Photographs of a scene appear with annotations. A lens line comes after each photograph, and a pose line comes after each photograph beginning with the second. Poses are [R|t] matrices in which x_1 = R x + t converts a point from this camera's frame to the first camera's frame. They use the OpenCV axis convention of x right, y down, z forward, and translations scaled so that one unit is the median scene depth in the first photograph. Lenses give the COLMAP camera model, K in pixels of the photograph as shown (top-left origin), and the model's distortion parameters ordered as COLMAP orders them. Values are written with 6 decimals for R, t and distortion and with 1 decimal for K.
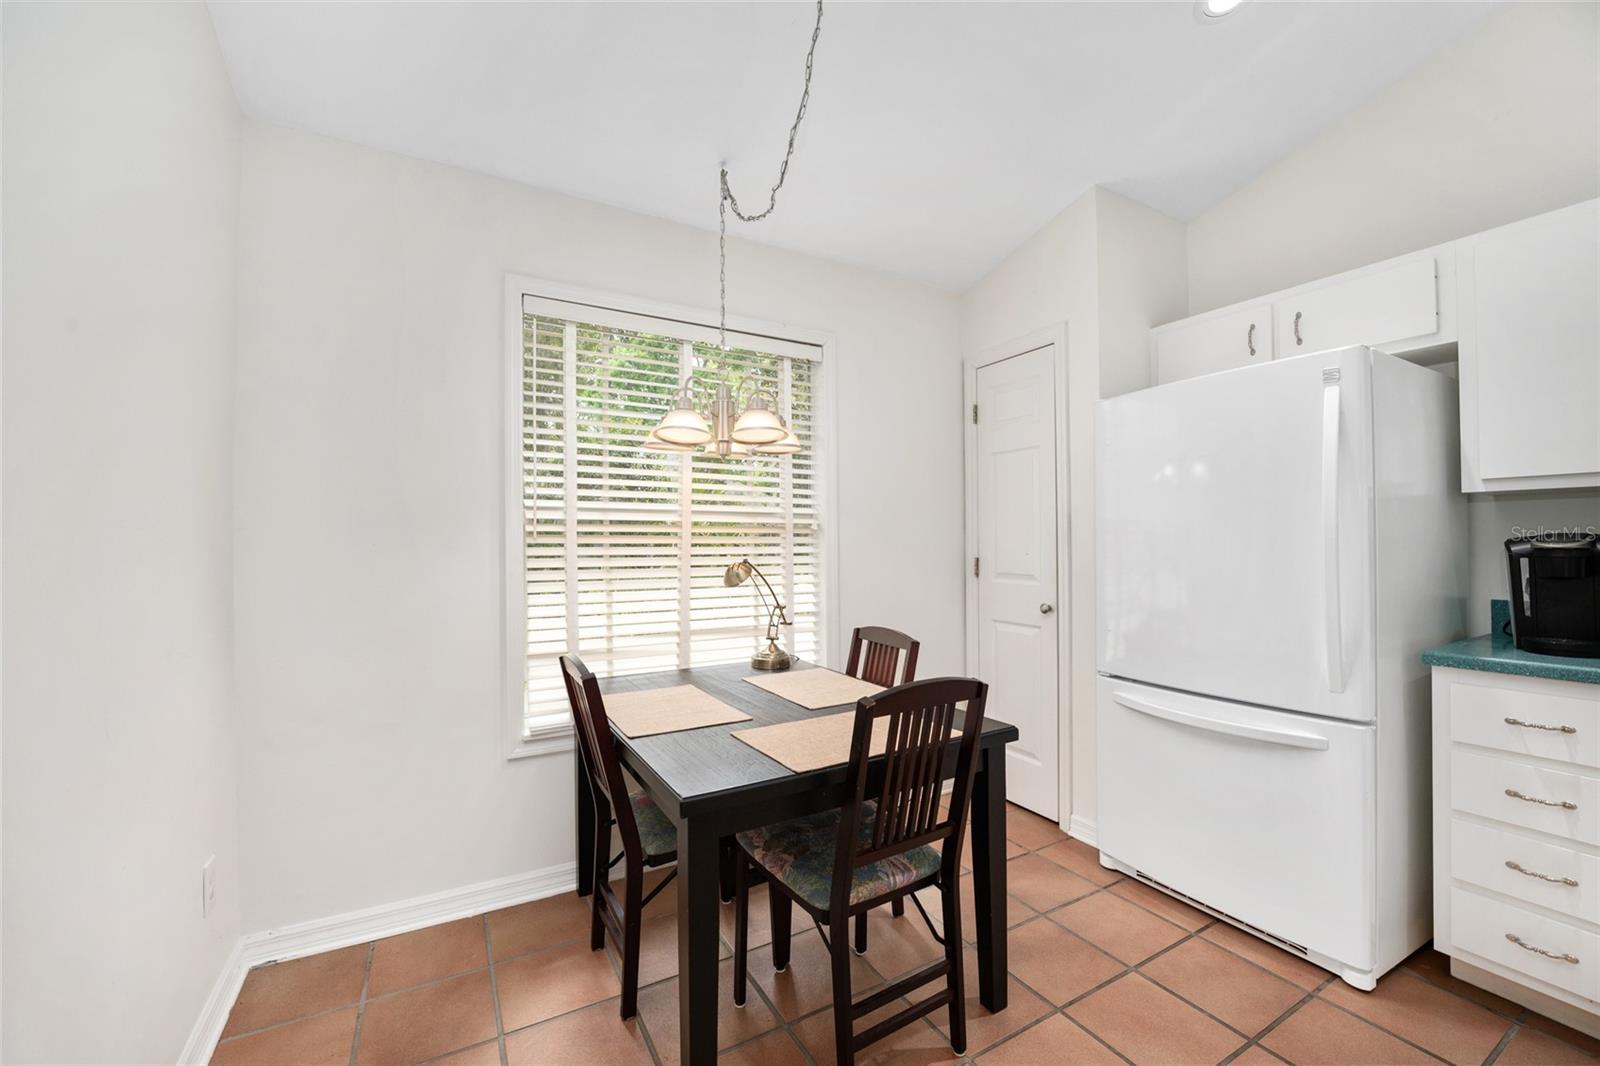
lens RADIAL K [[649.1, 0, 800.0], [0, 649.1, 533.0], [0, 0, 1]] dist [-0.016770, 0.000653]
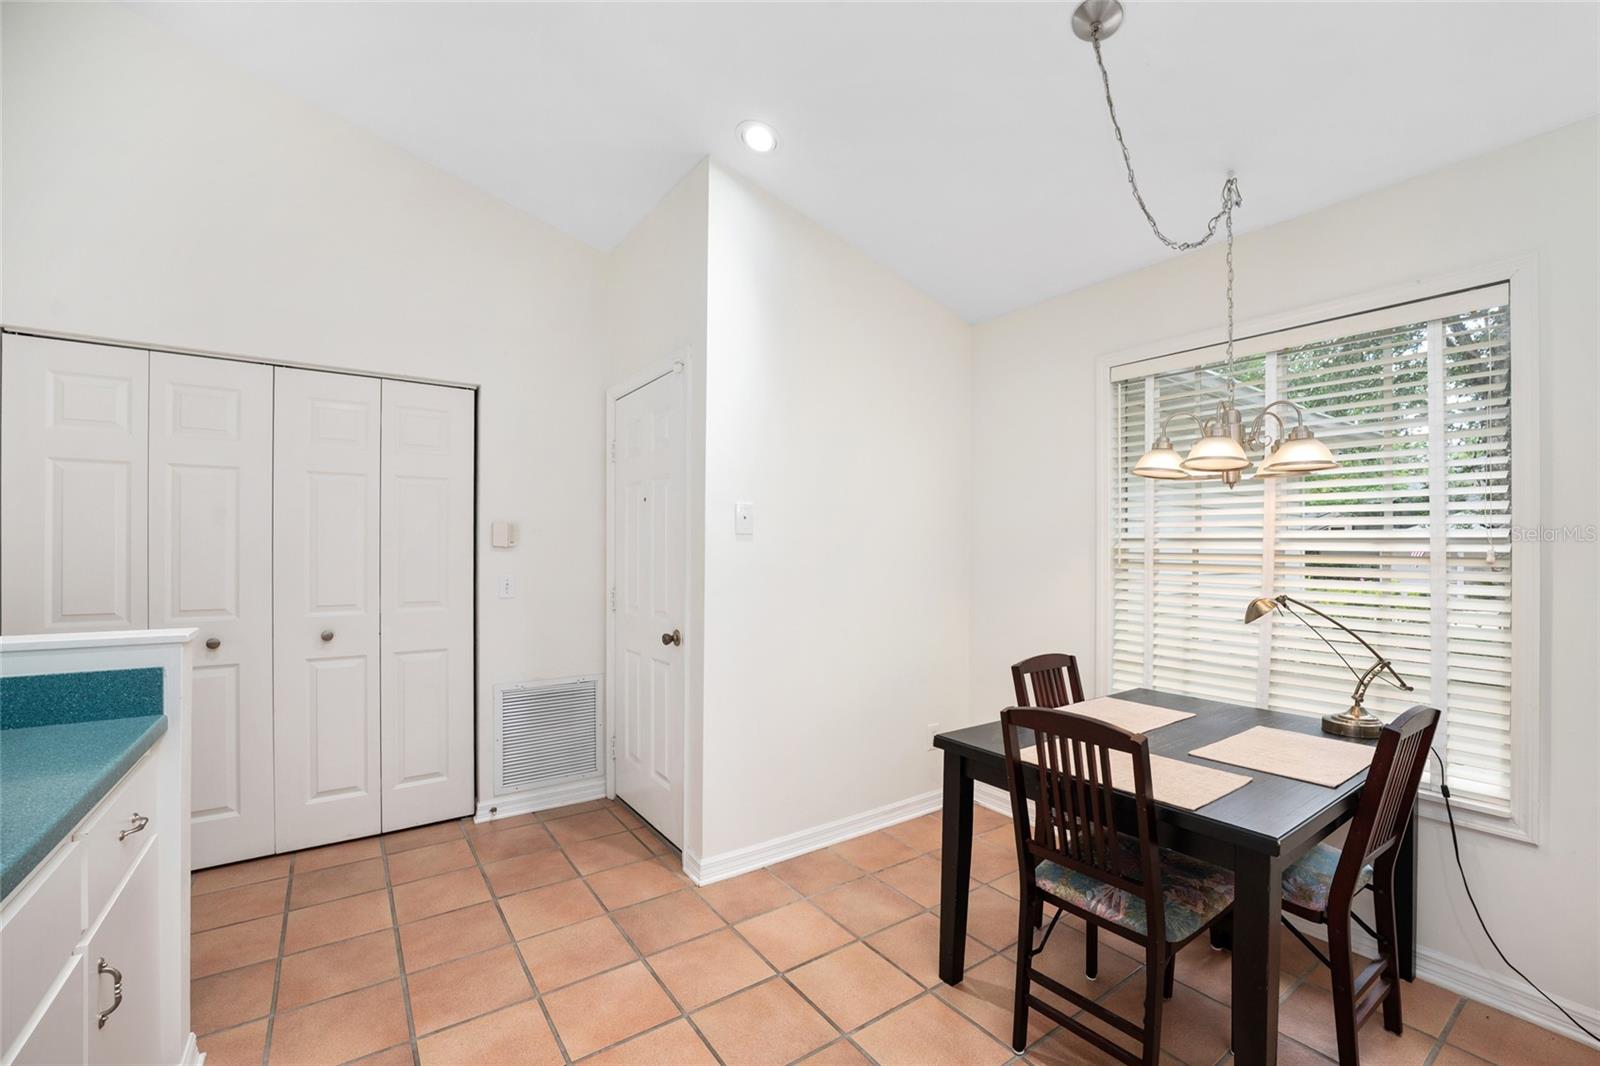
lens RADIAL K [[667.9, 0, 802.2], [0, 667.9, 549.9], [0, 0, 1]] dist [-0.026348, 0.007957]
pose [[0.089732, 0.011705, -0.995897, 0.775624], [0.010588, 0.999863, 0.012706, -0.041690], [0.995910, -0.011684, 0.089596, 0.285819]]
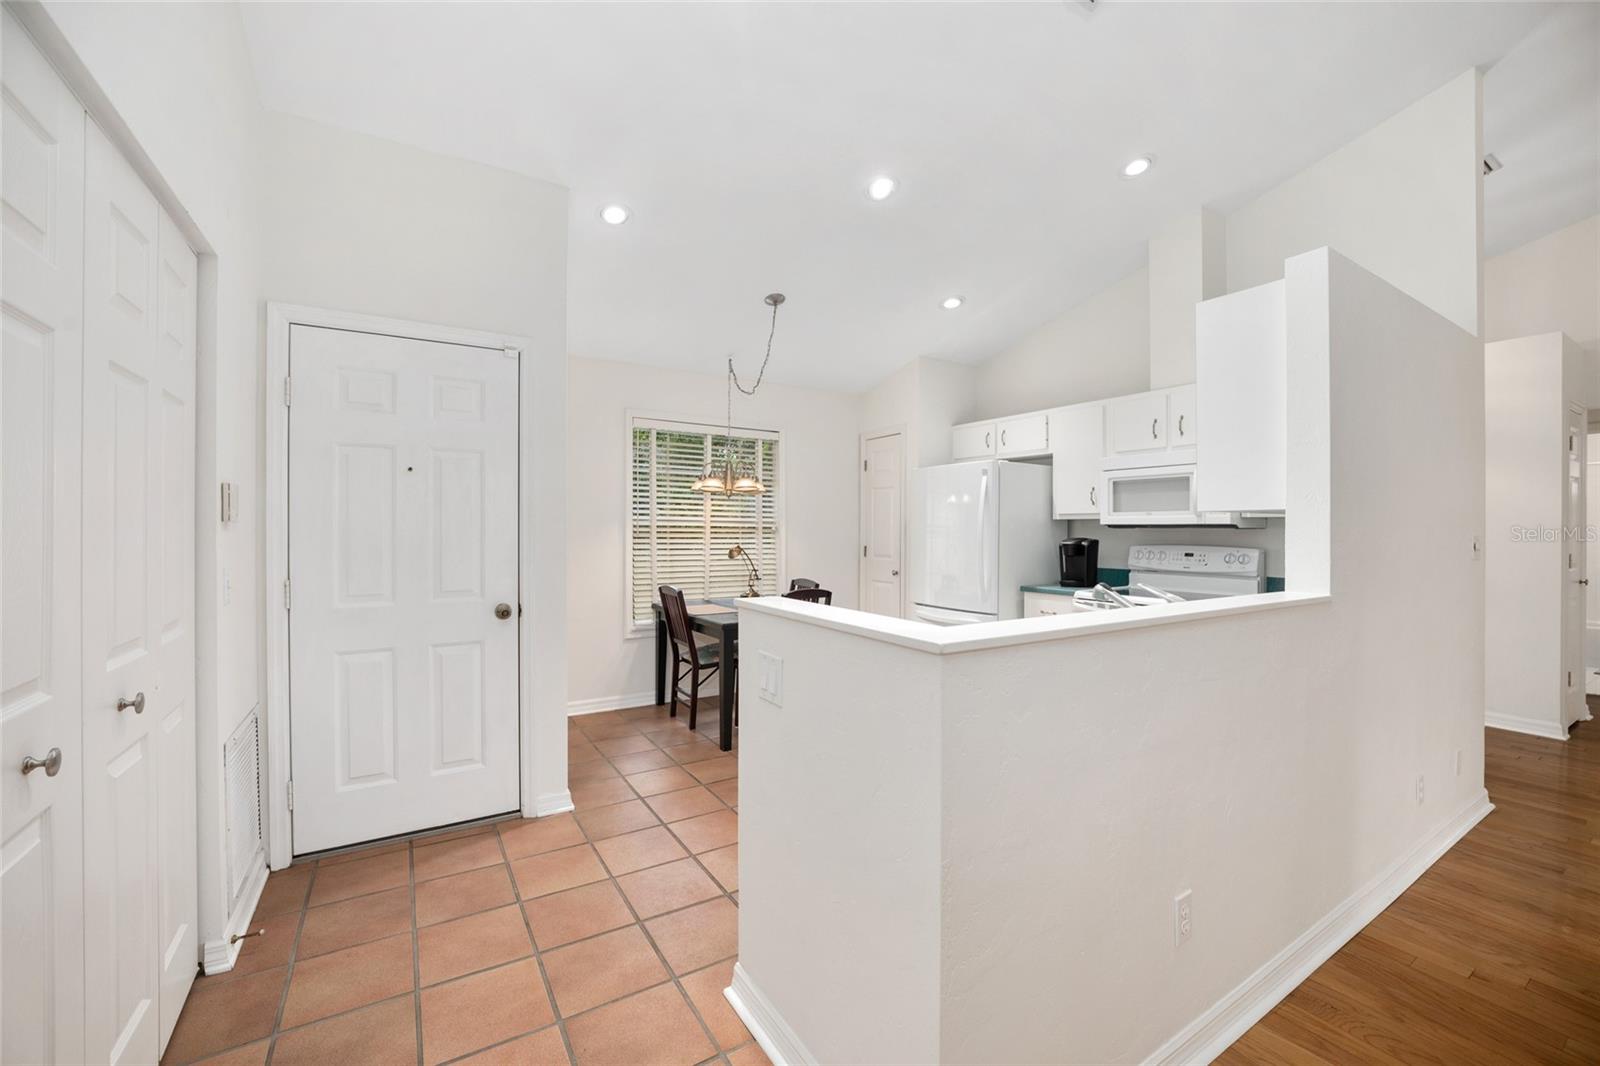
lens RADIAL K [[649.1, 0, 800.0], [0, 649.1, 533.0], [0, 0, 1]] dist [-0.016770, 0.000653]
pose [[0.999121, 0.010017, 0.040711, 0.027406], [-0.010717, 0.999798, 0.017013, -0.037741], [-0.040533, -0.017435, 0.999026, -1.112539]]
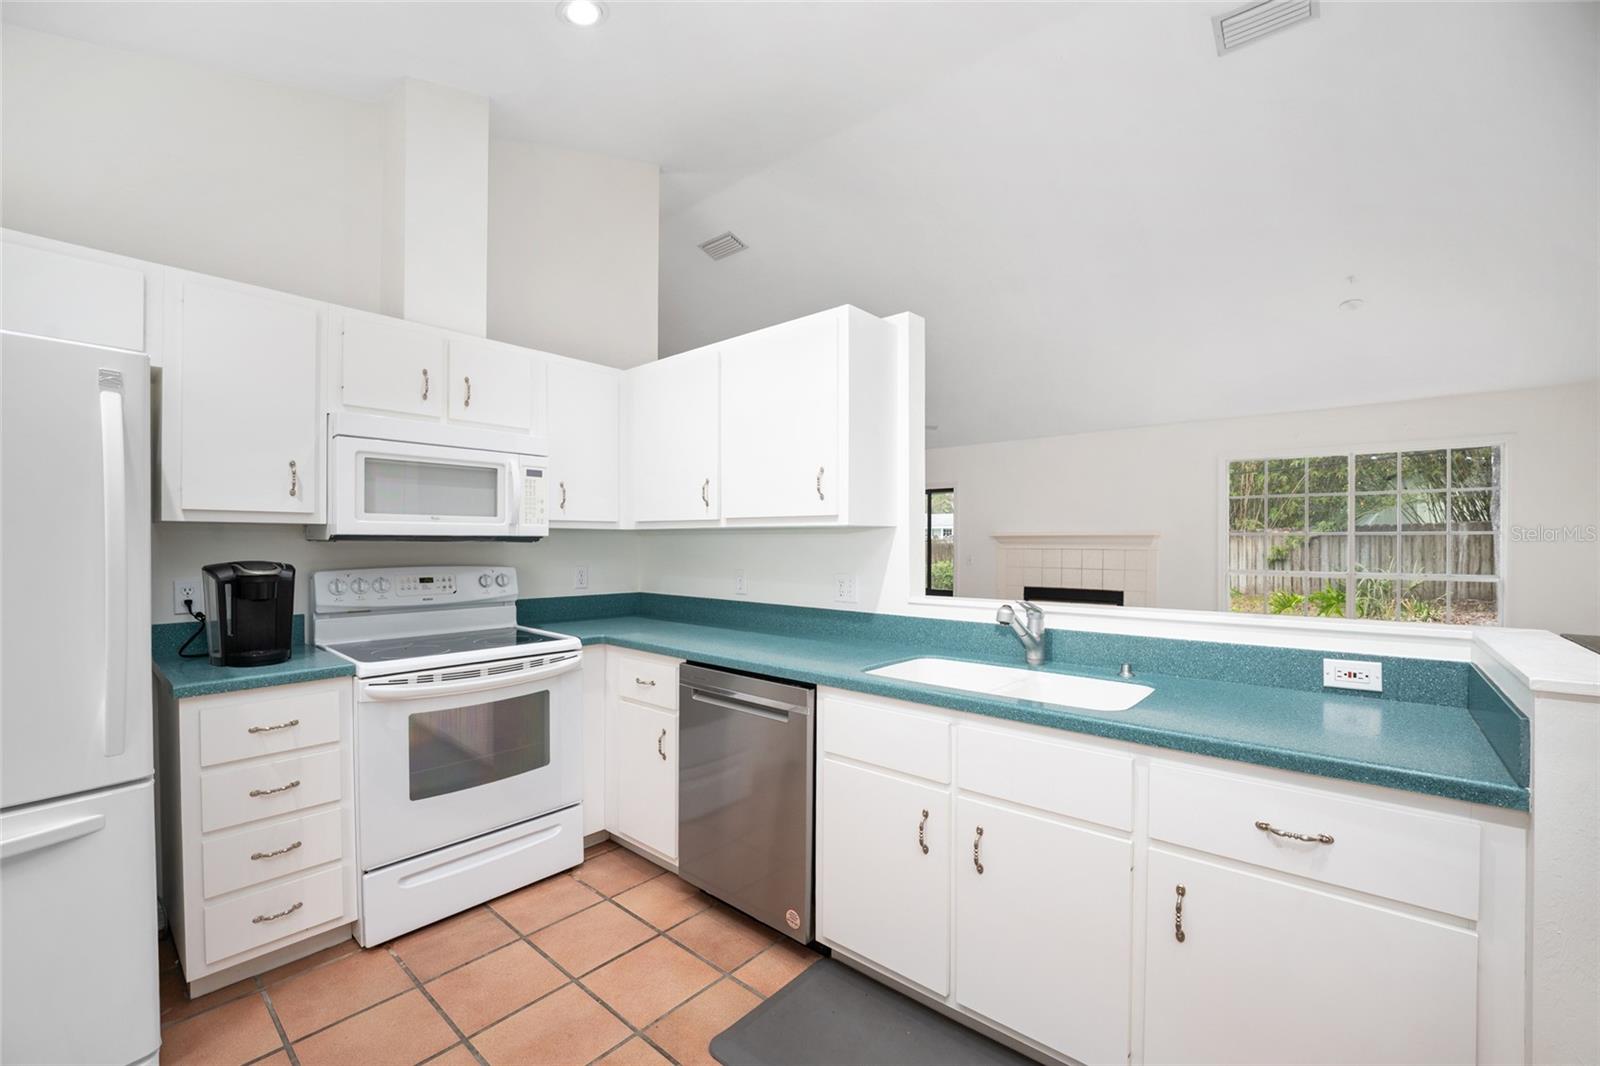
lens RADIAL K [[655.2, 0, 793.2], [0, 655.2, 547.2], [0, 0, 1]] dist [-0.019990, 0.001228]
pose [[-0.324895, -0.002121, 0.945748, -0.200057], [-0.009022, 0.999959, -0.000857, -0.026202], [-0.945707, -0.008811, -0.324901, 0.340195]]
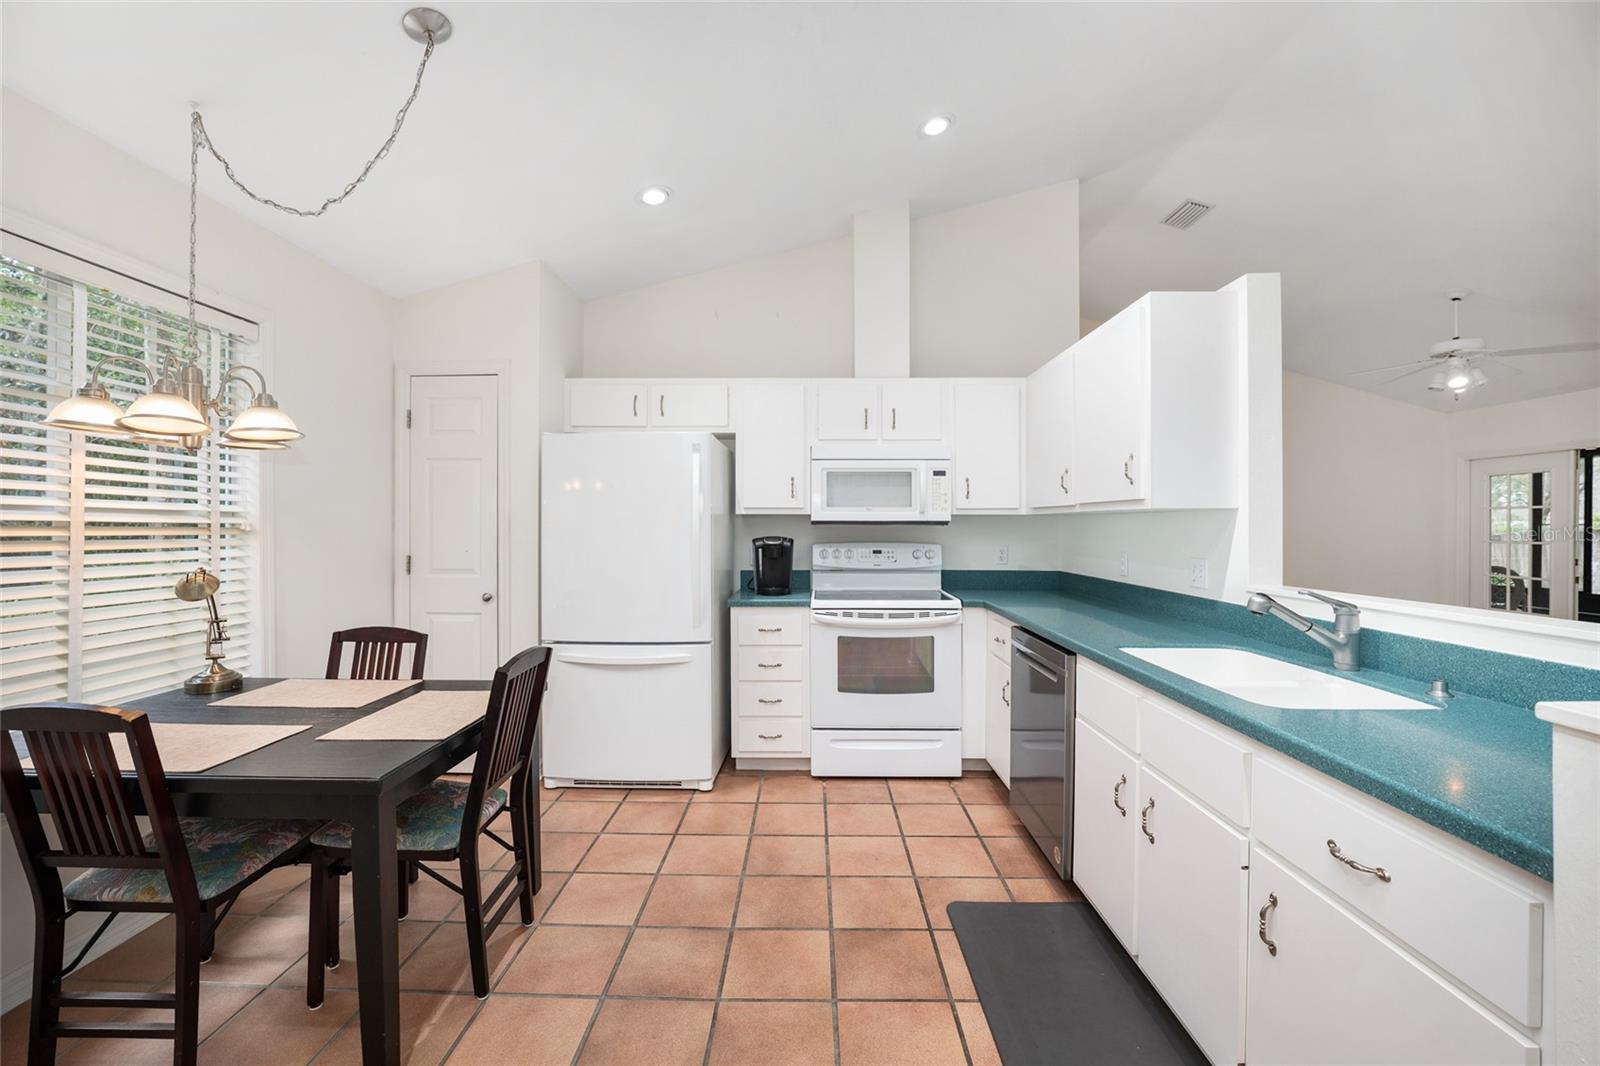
lens RADIAL K [[649.1, 0, 800.0], [0, 649.1, 533.0], [0, 0, 1]] dist [-0.016770, 0.000653]
pose [[0.515432, -0.002674, 0.856926, -0.427624], [-0.013029, 0.999855, 0.010957, -0.026677], [-0.856832, -0.016812, 0.515322, -0.121148]]
